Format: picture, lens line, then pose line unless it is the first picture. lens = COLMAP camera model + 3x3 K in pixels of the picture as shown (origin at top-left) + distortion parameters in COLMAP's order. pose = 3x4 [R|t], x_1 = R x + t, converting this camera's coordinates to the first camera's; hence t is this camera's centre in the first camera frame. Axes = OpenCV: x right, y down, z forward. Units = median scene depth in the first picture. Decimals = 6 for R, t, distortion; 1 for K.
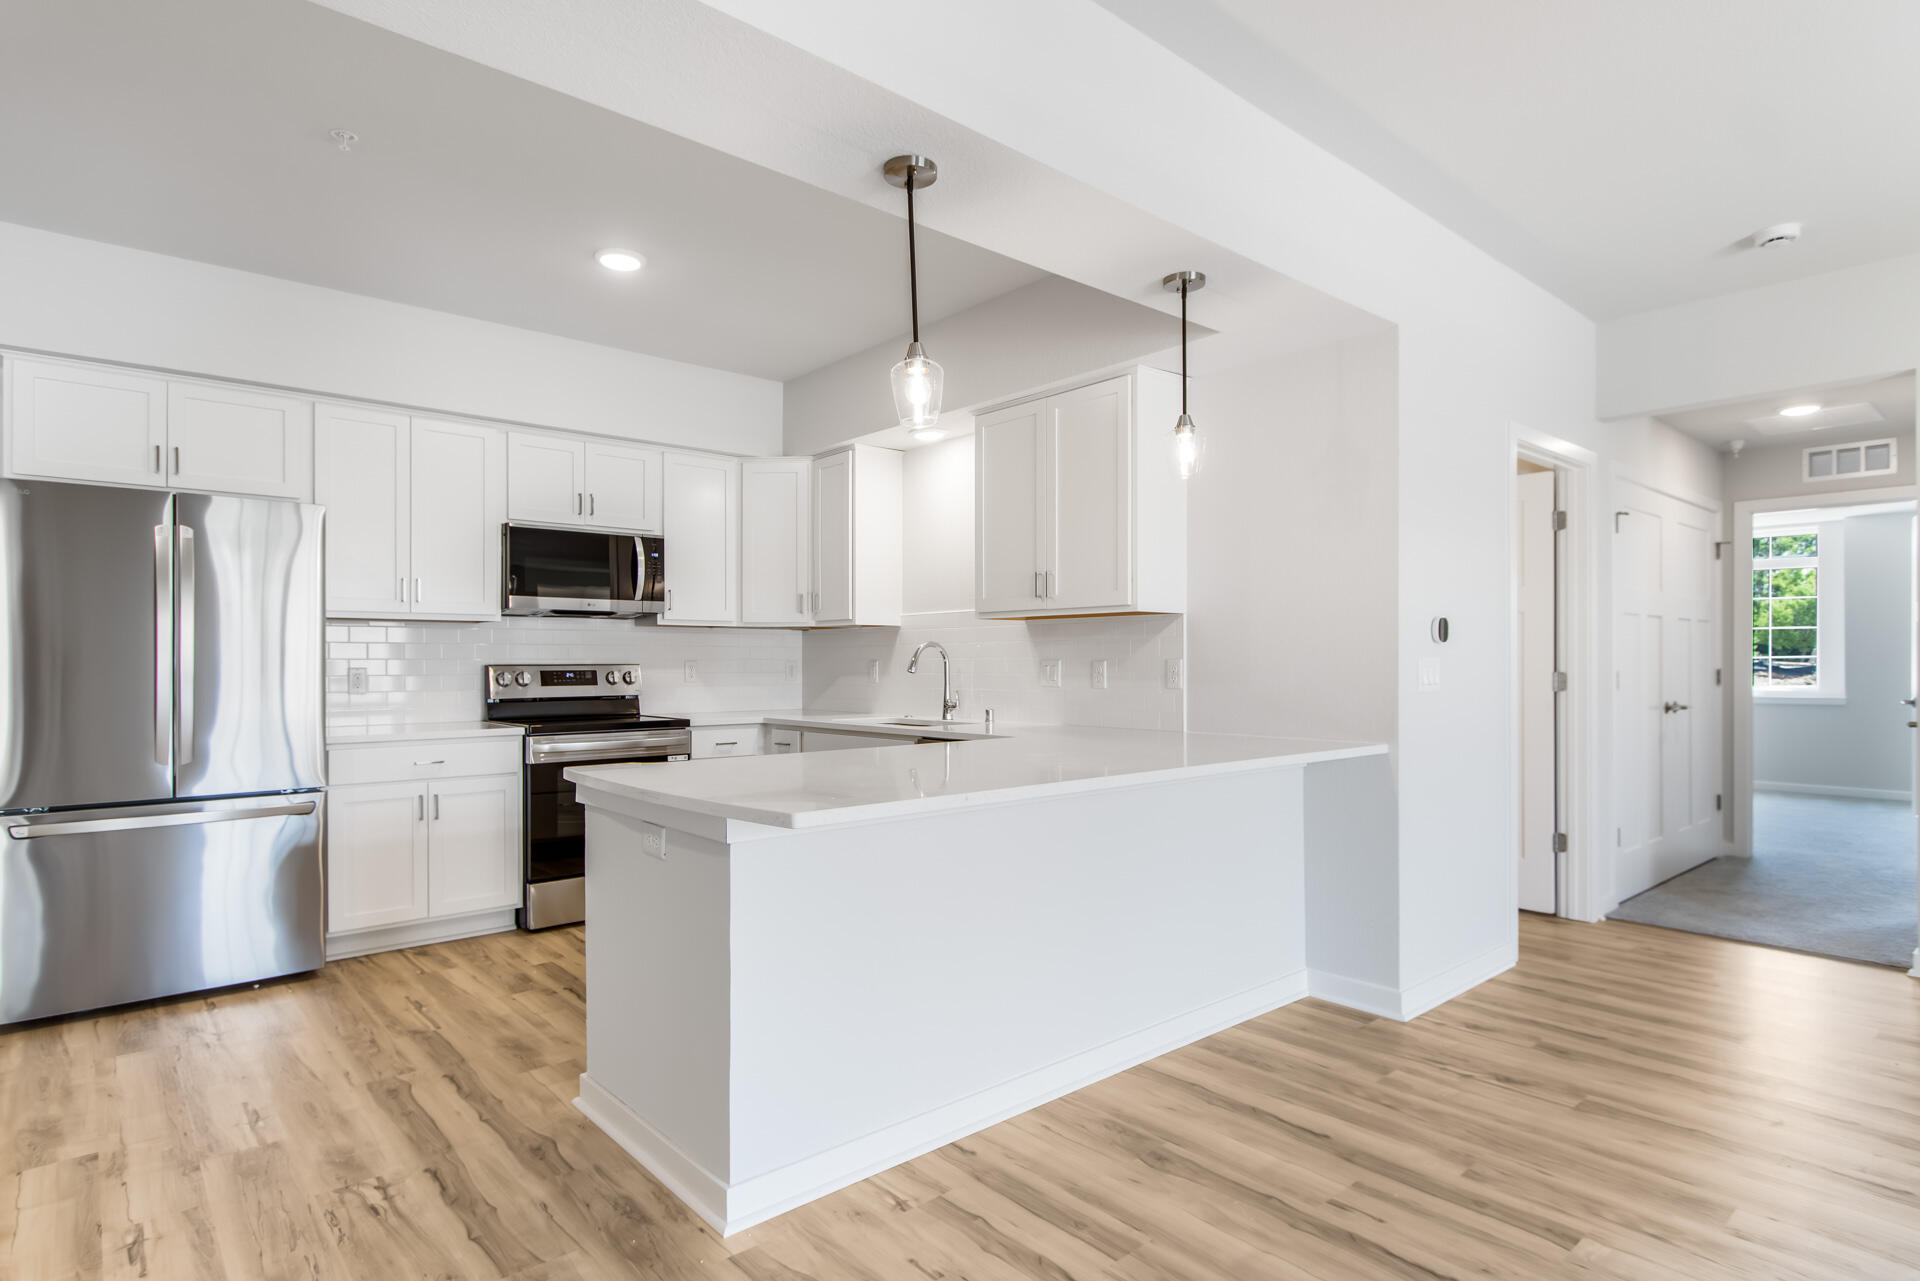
lens RADIAL K [[1103.8, 0, 960.0], [0, 1103.8, 640.5], [0, 0, 1]] dist [0.076226, 0.000137]
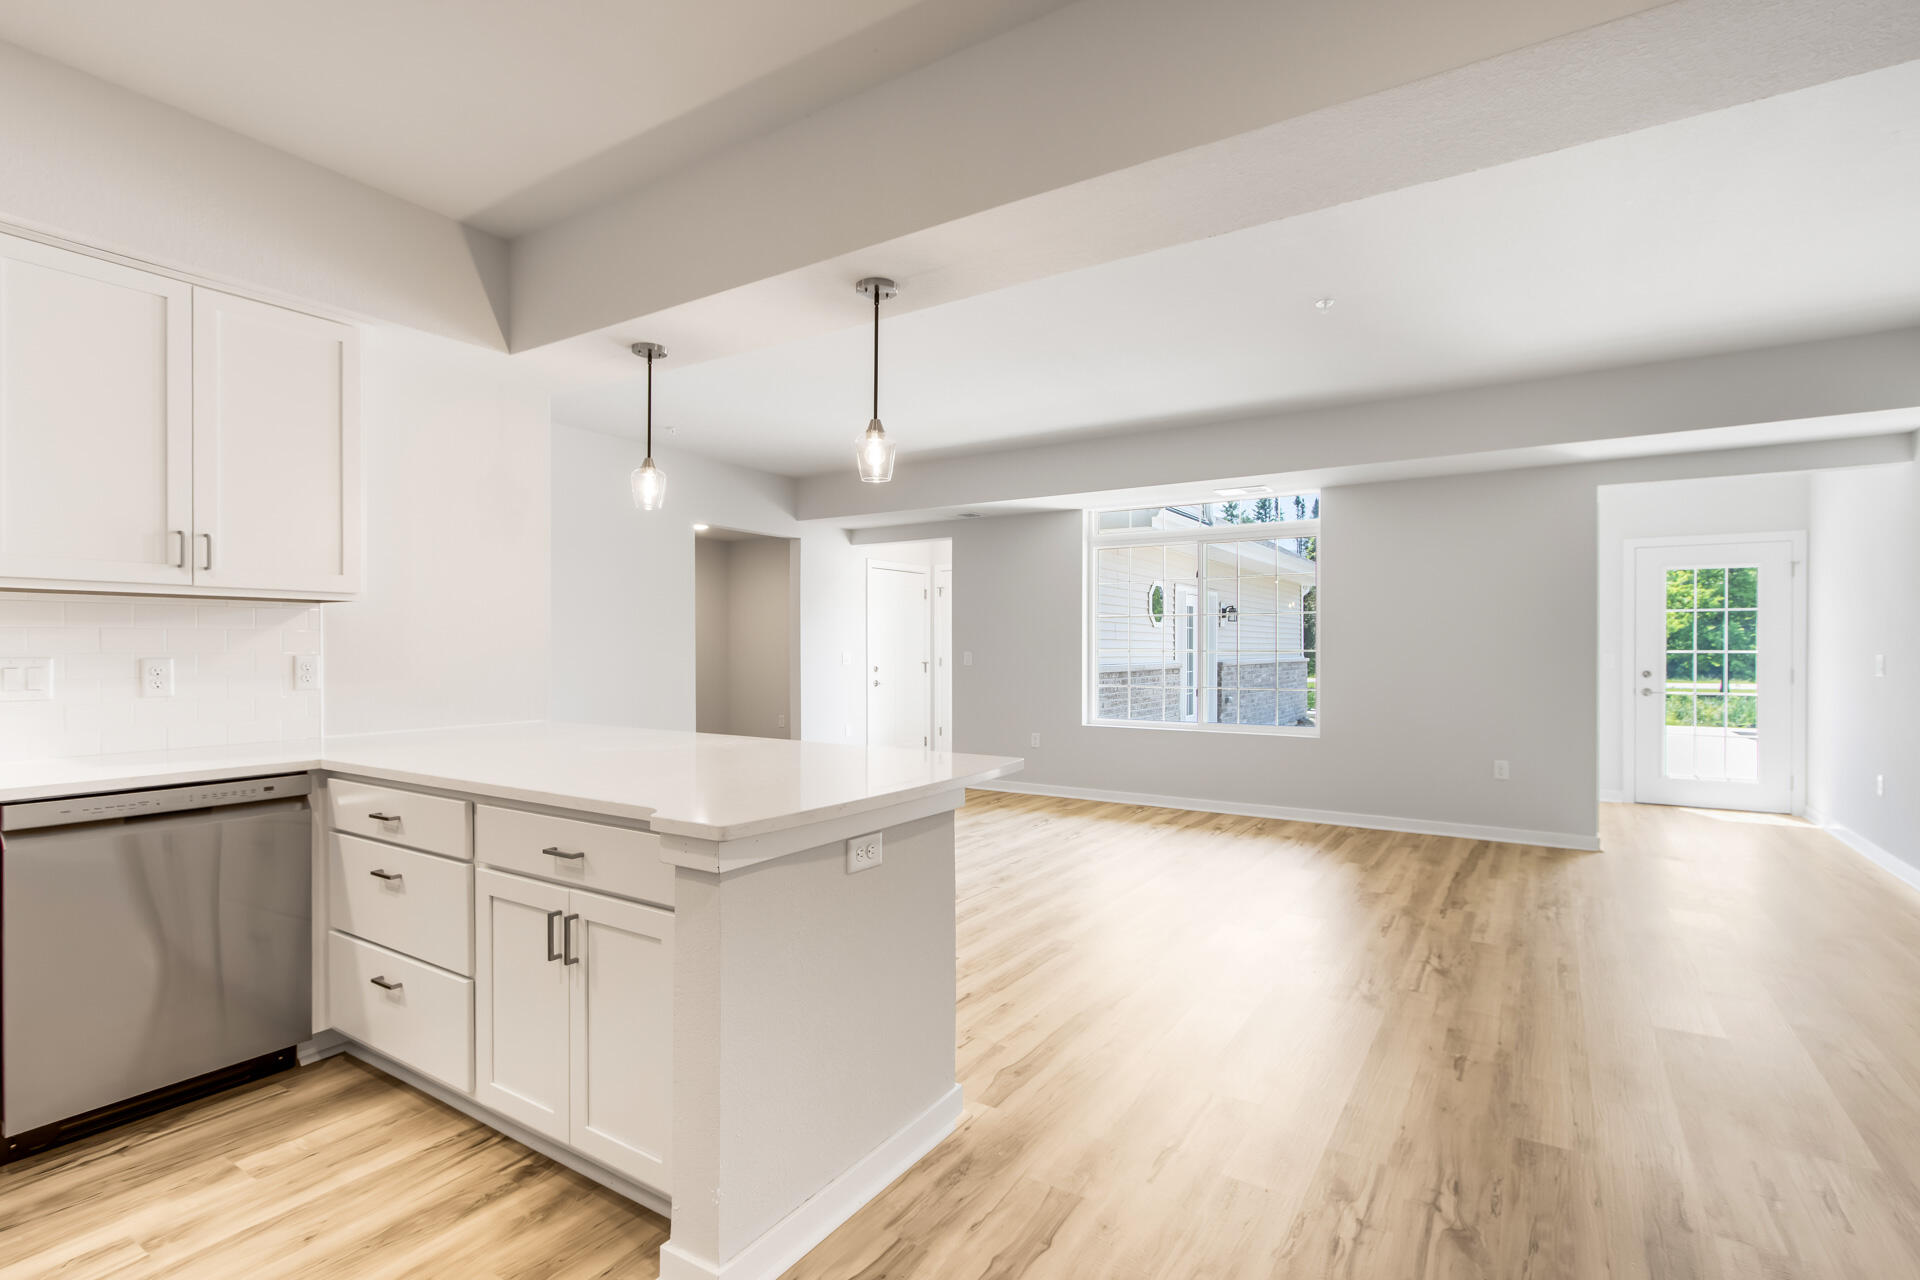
lens RADIAL K [[901.9, 0, 964.6], [0, 901.9, 661.0], [0, 0, 1]] dist [0.003360, -0.000598]
pose [[-0.317619, -0.018175, 0.948044, -0.555573], [-0.020837, 0.999709, 0.012184, 0.001281], [-0.947989, -0.015884, -0.317905, 0.642289]]
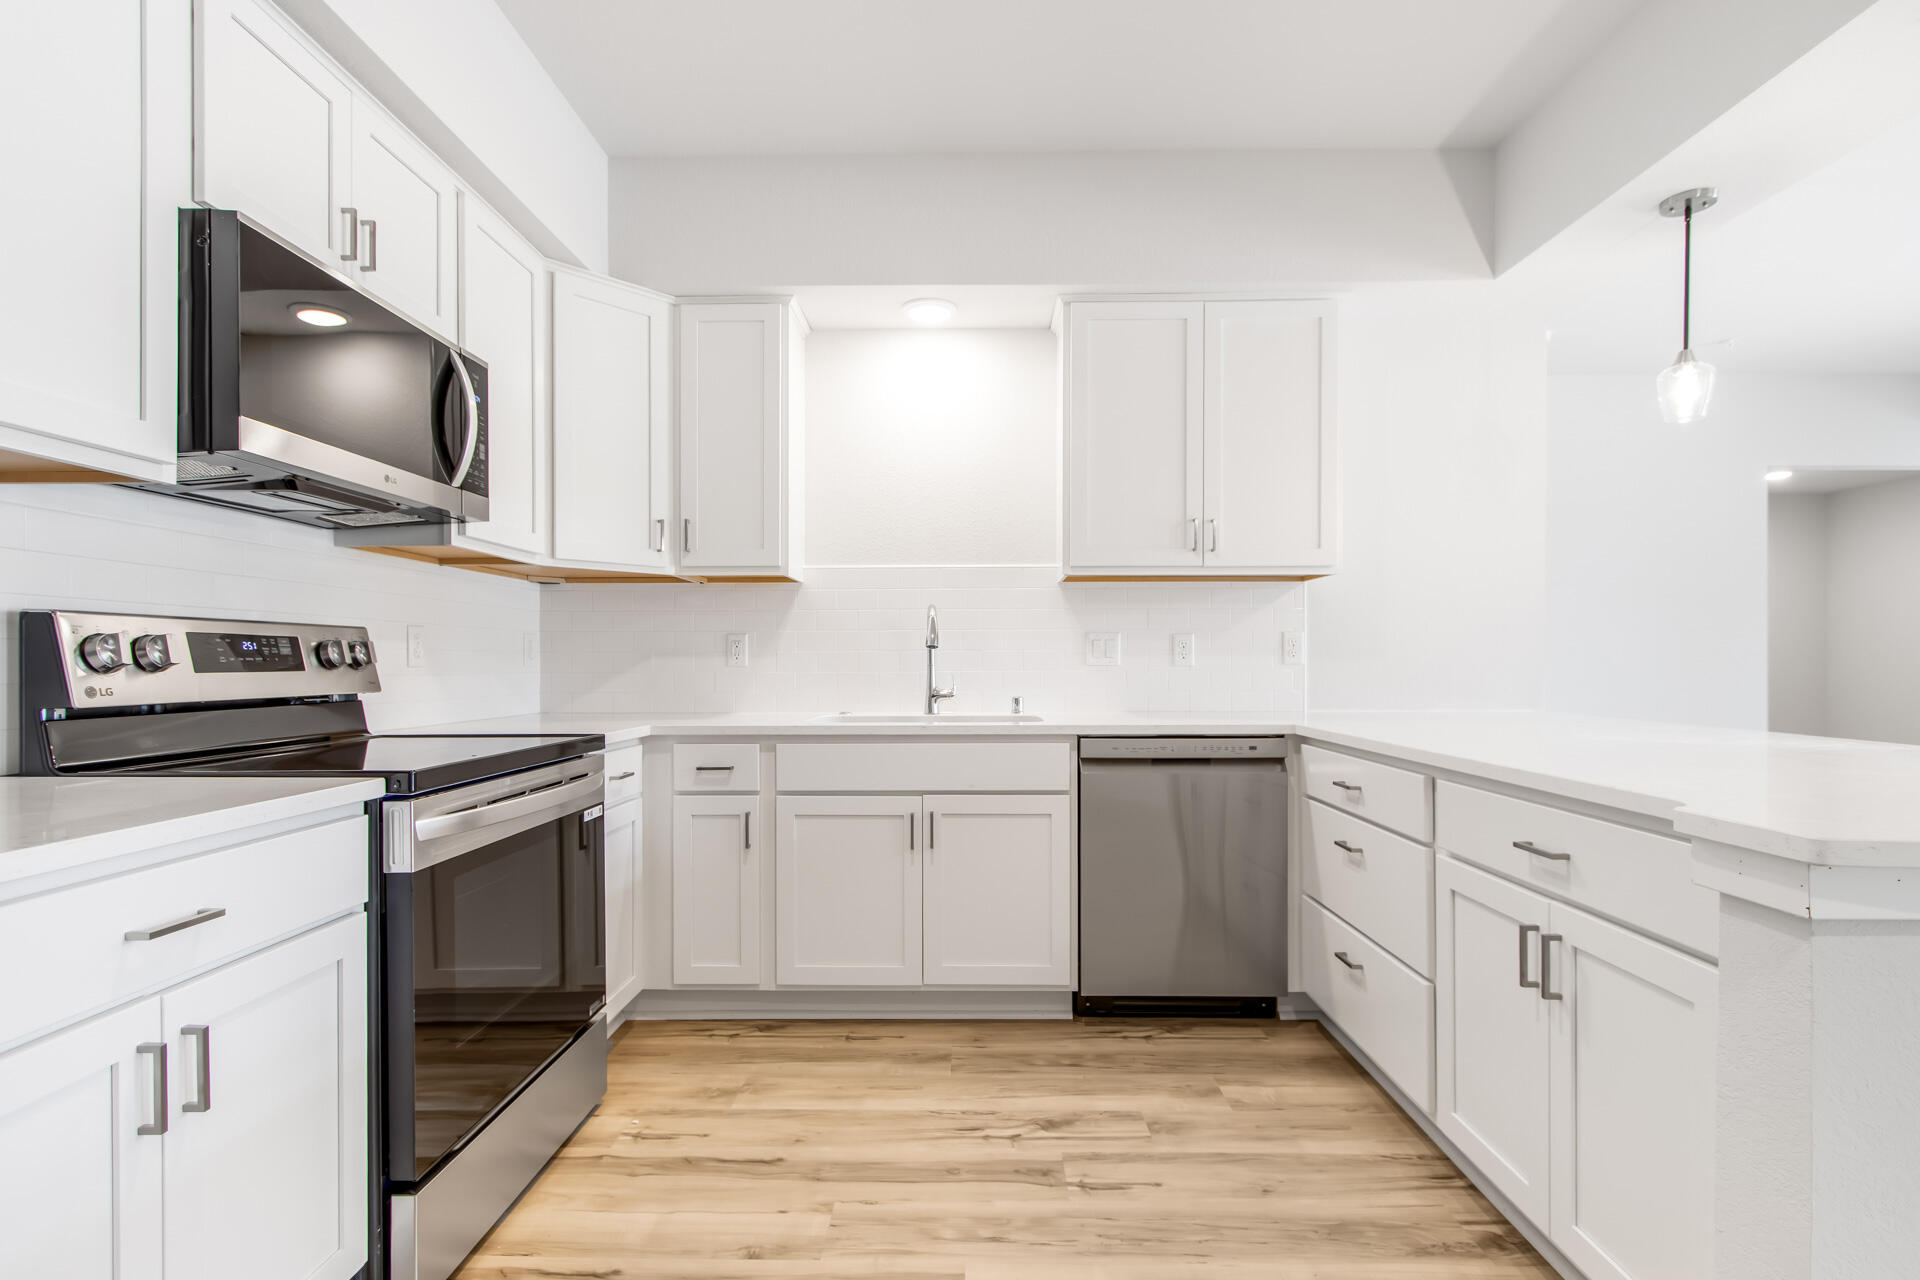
lens RADIAL K [[901.9, 0, 964.6], [0, 901.9, 661.0], [0, 0, 1]] dist [0.003360, -0.000598]
pose [[0.640112, -0.000387, 0.768282, -0.479281], [-0.015075, 0.999801, 0.013064, 0.030680], [-0.768134, -0.019944, 0.639978, 0.637561]]
